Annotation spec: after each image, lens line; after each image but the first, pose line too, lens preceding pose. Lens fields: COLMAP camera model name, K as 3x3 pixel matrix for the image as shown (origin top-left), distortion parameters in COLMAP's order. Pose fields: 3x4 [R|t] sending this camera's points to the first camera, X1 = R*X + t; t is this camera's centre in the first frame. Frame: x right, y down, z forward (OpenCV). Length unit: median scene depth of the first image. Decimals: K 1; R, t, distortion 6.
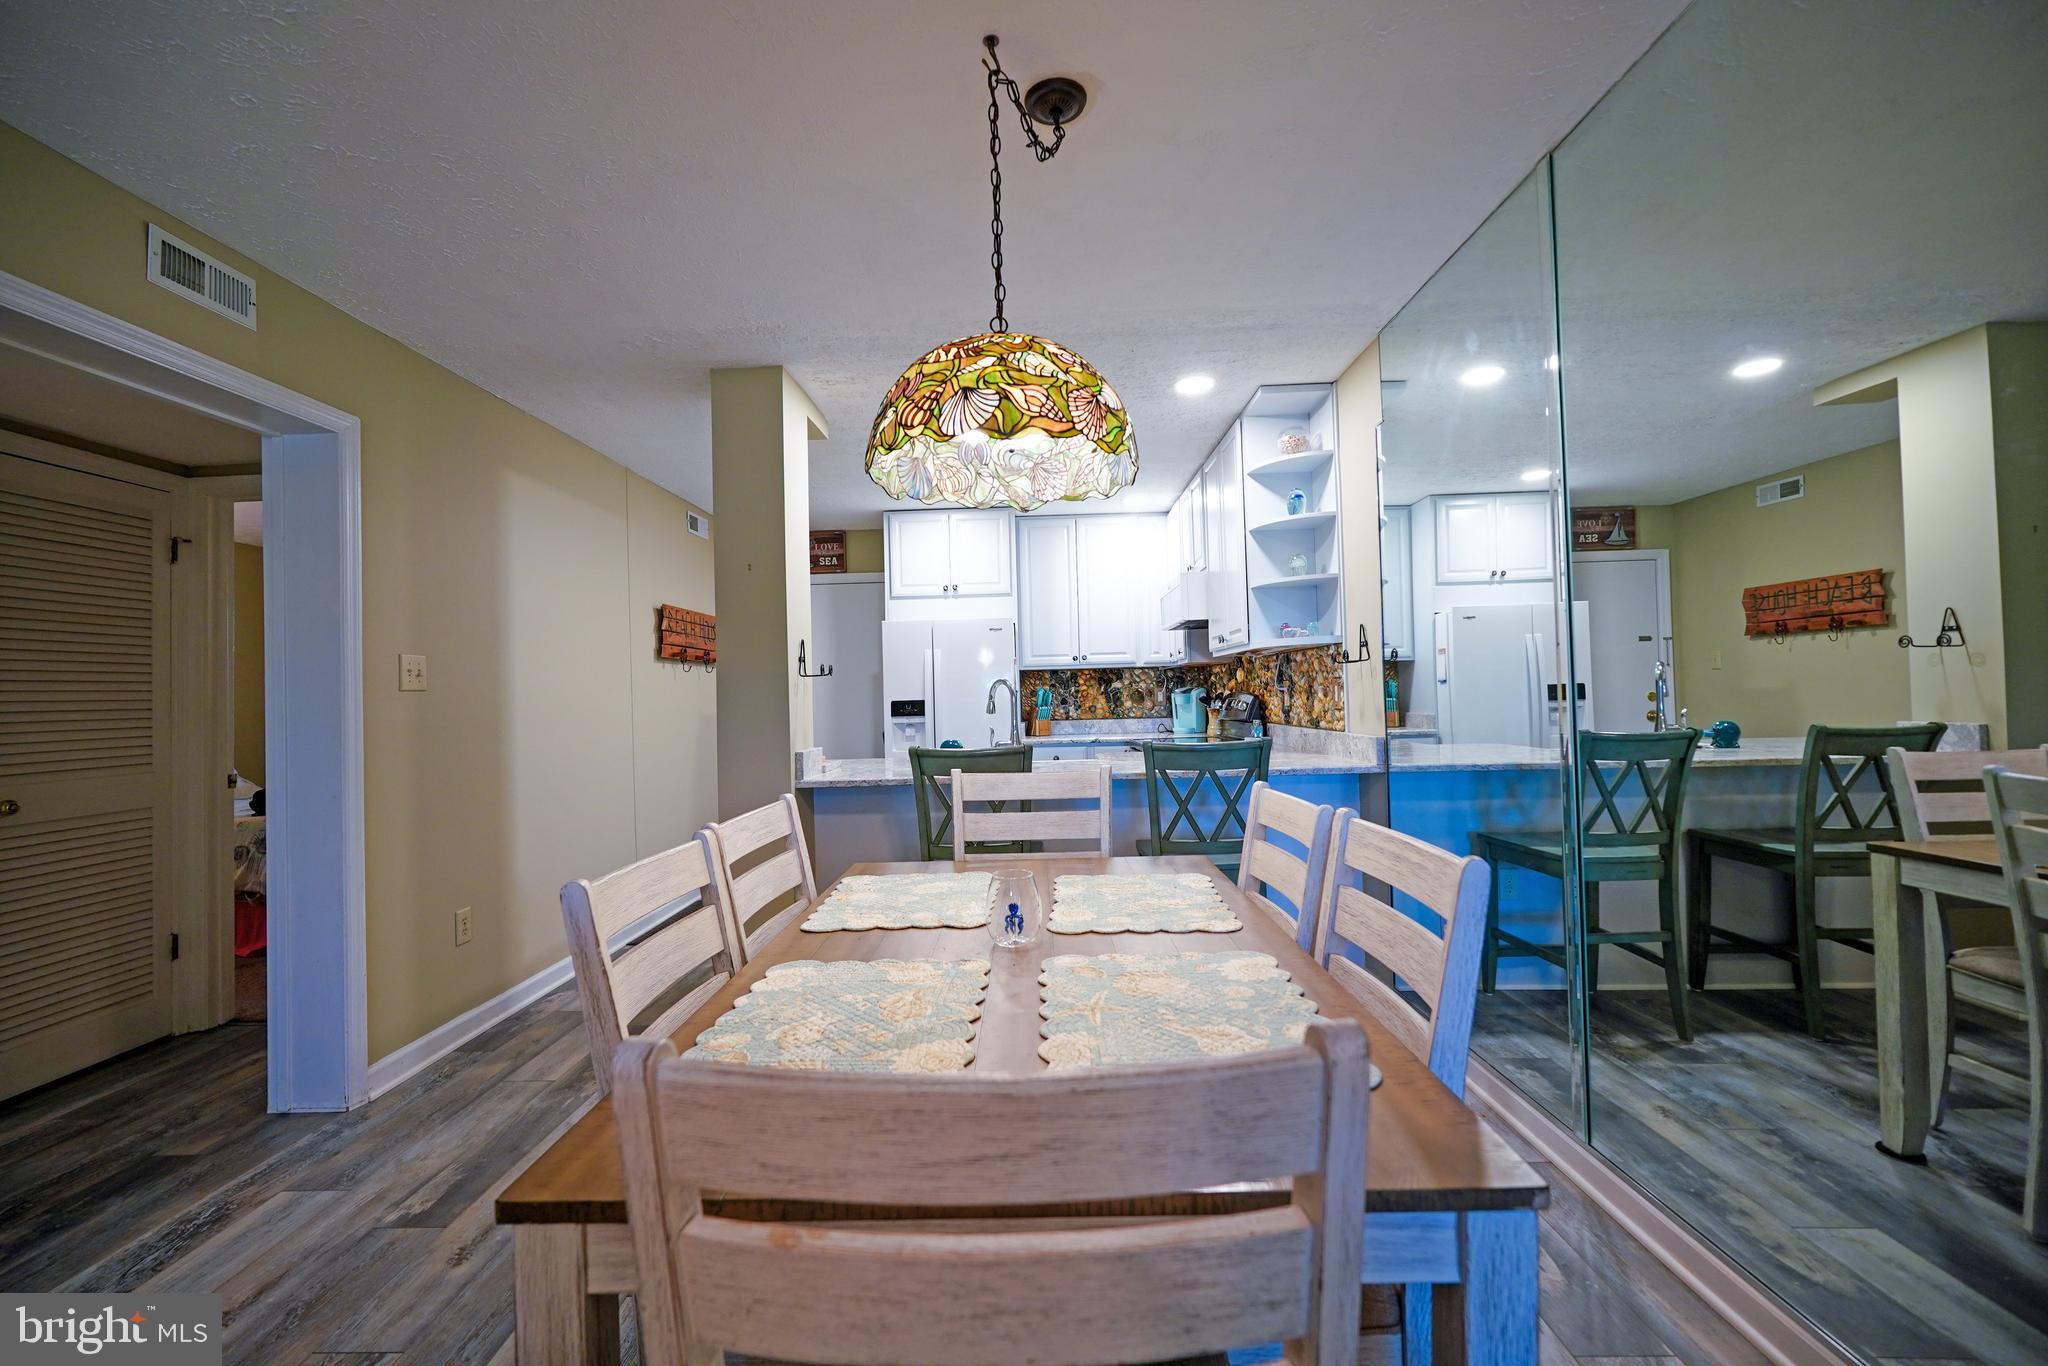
lens RADIAL K [[866.2, 0, 1007.9], [0, 866.2, 675.0], [0, 0, 1]] dist [-0.005290, 0.003425]
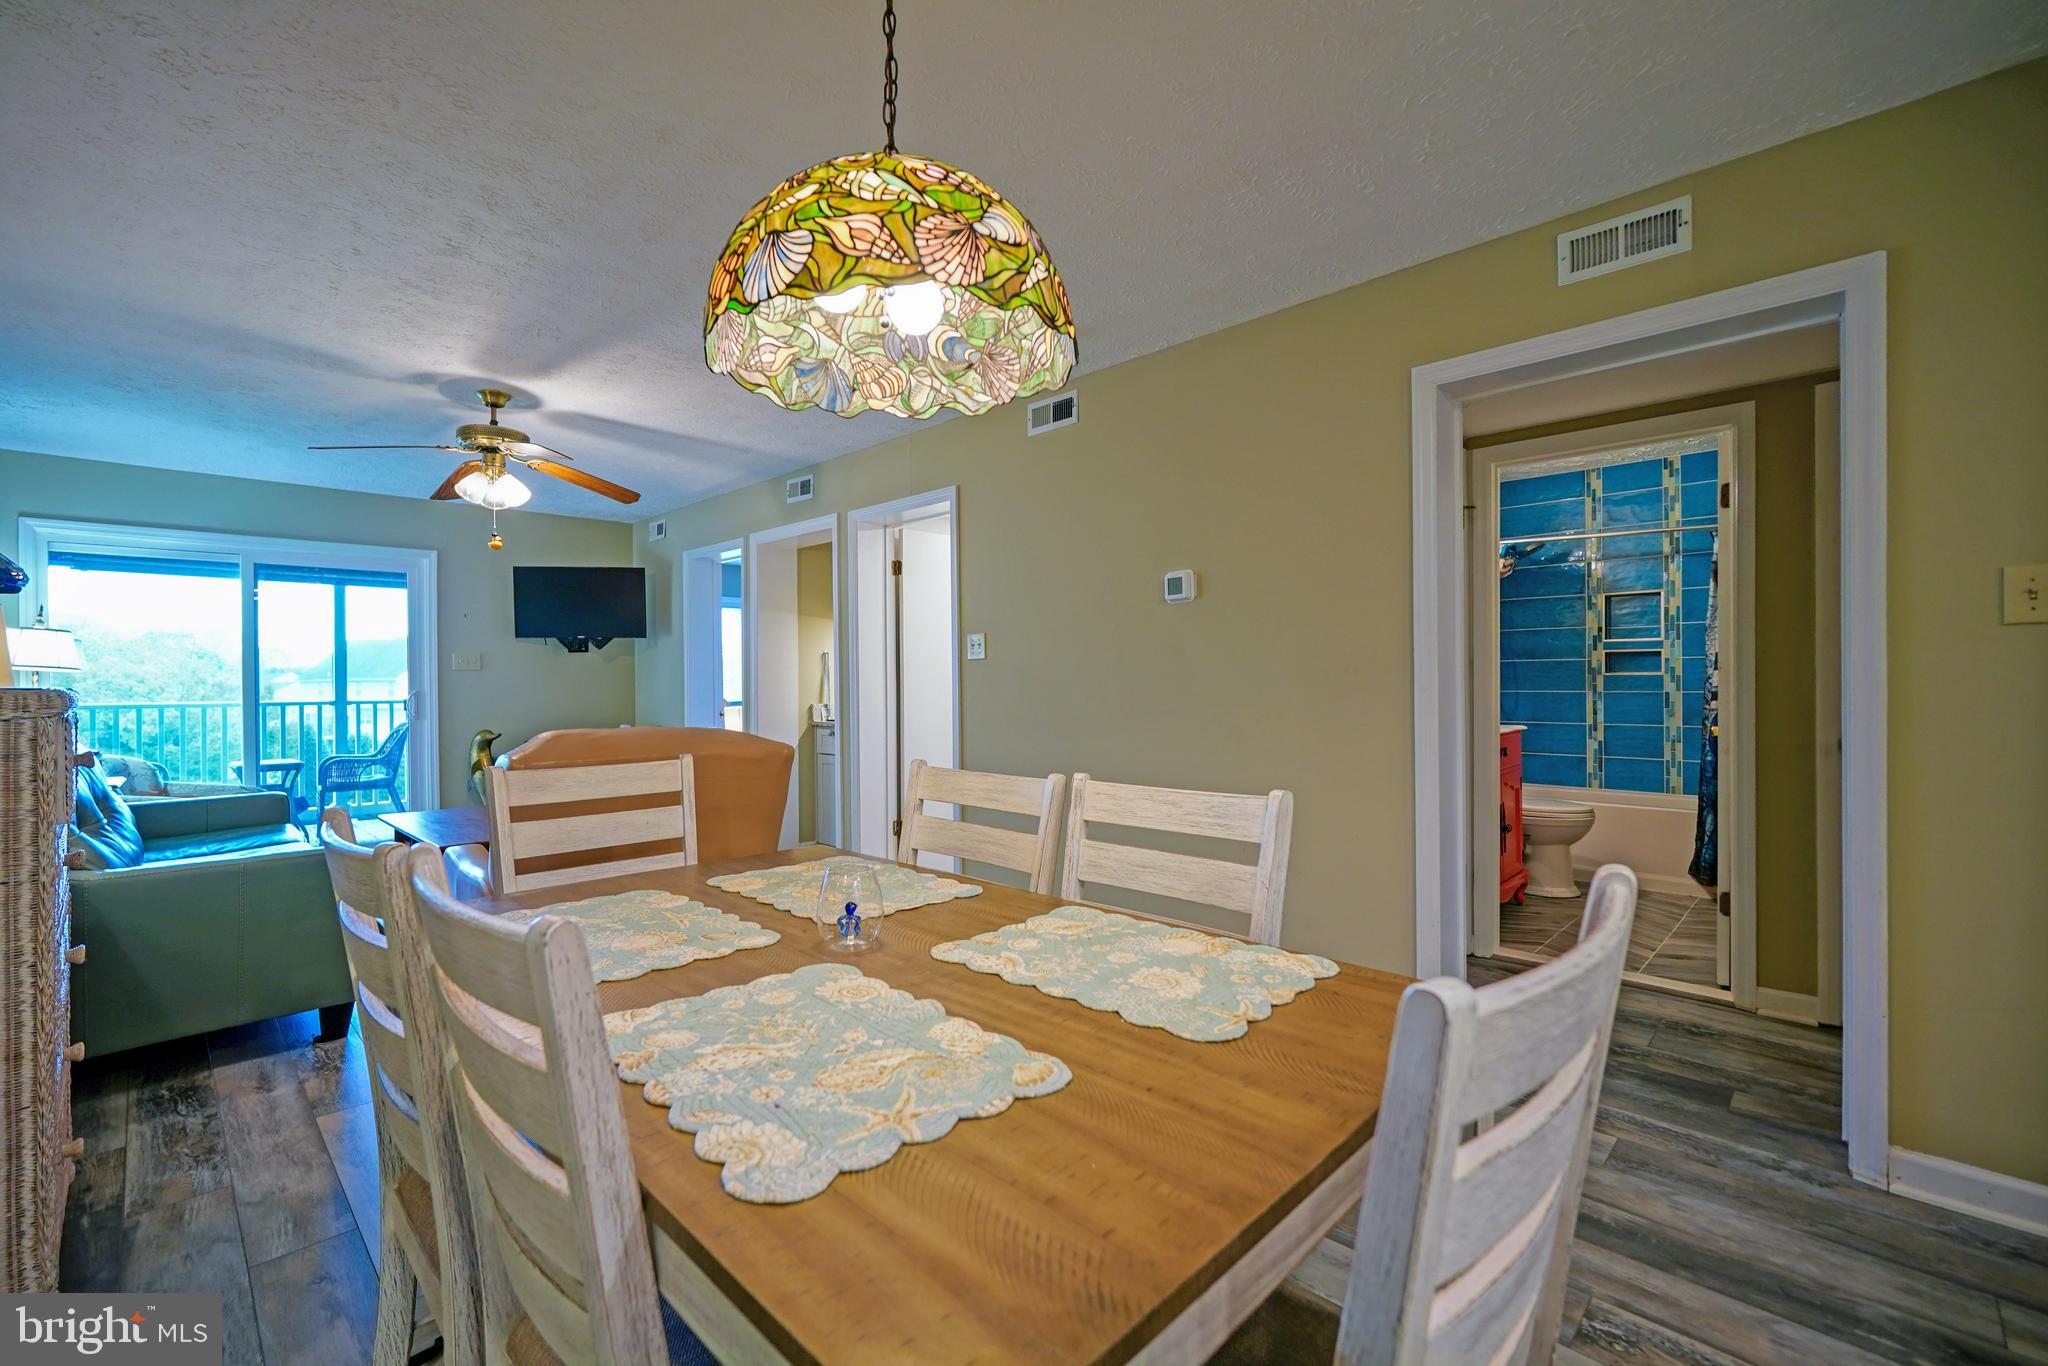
lens RADIAL K [[866.2, 0, 1003.7], [0, 866.2, 680.9], [0, 0, 1]] dist [-0.005290, 0.003425]
pose [[-0.687111, 0.032691, -0.725816, 0.211744], [0.045340, 0.998969, 0.002072, 0.019910], [0.725136, -0.031485, -0.687885, 0.700129]]
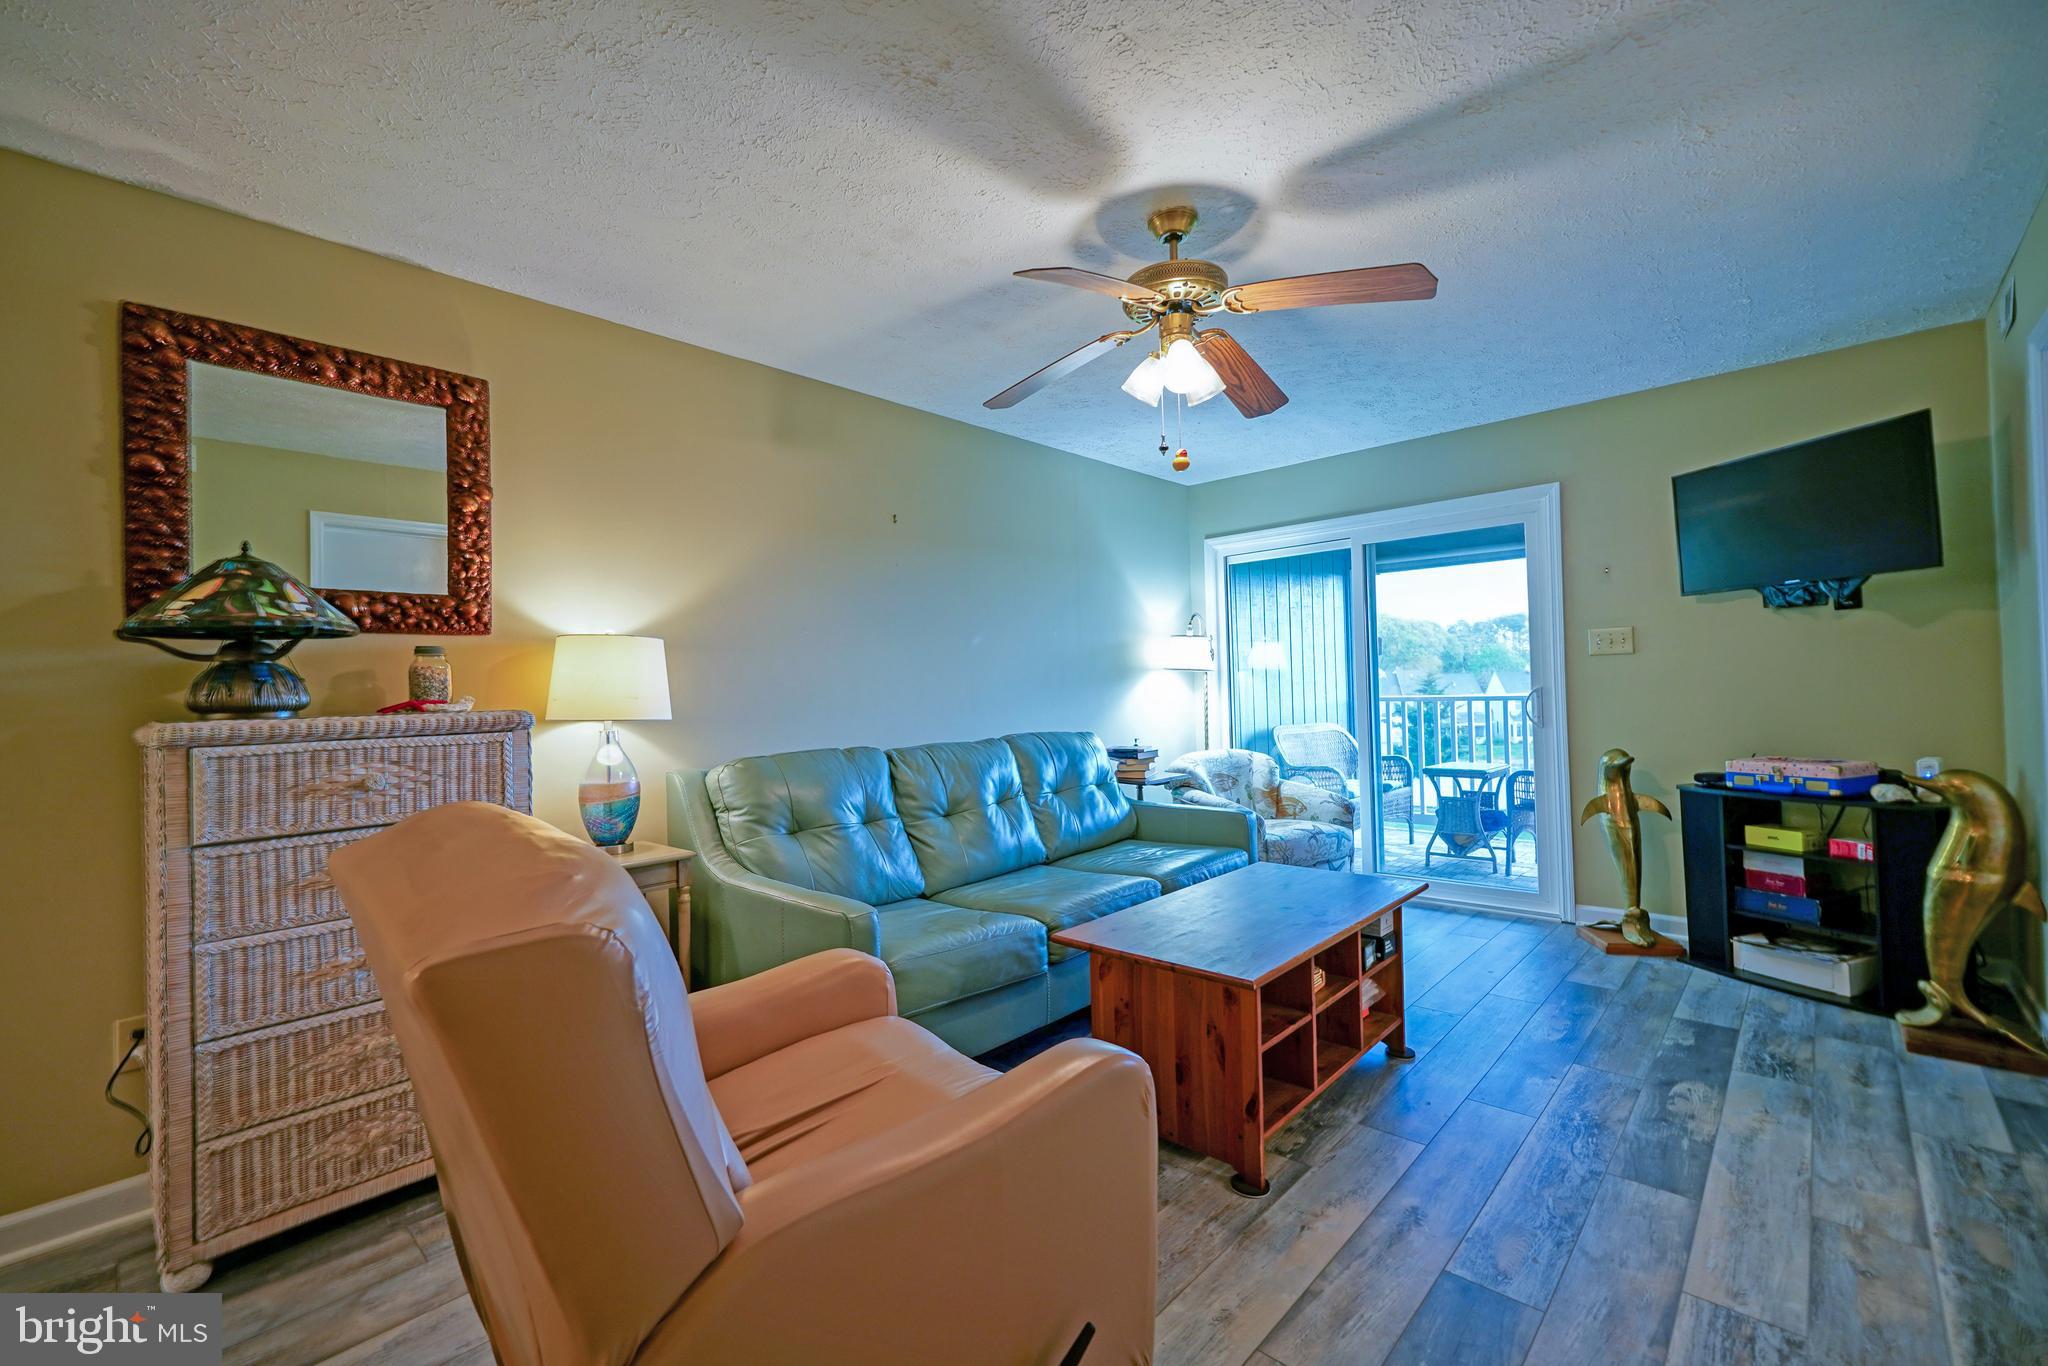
lens RADIAL K [[866.2, 0, 1006.8], [0, 866.2, 681.0], [0, 0, 1]] dist [-0.005290, 0.003425]
pose [[-0.746461, 0.054056, 0.663230, -0.440321], [0.031353, 0.998445, -0.046090, 0.015769], [-0.664691, -0.013610, -0.746995, 0.113283]]
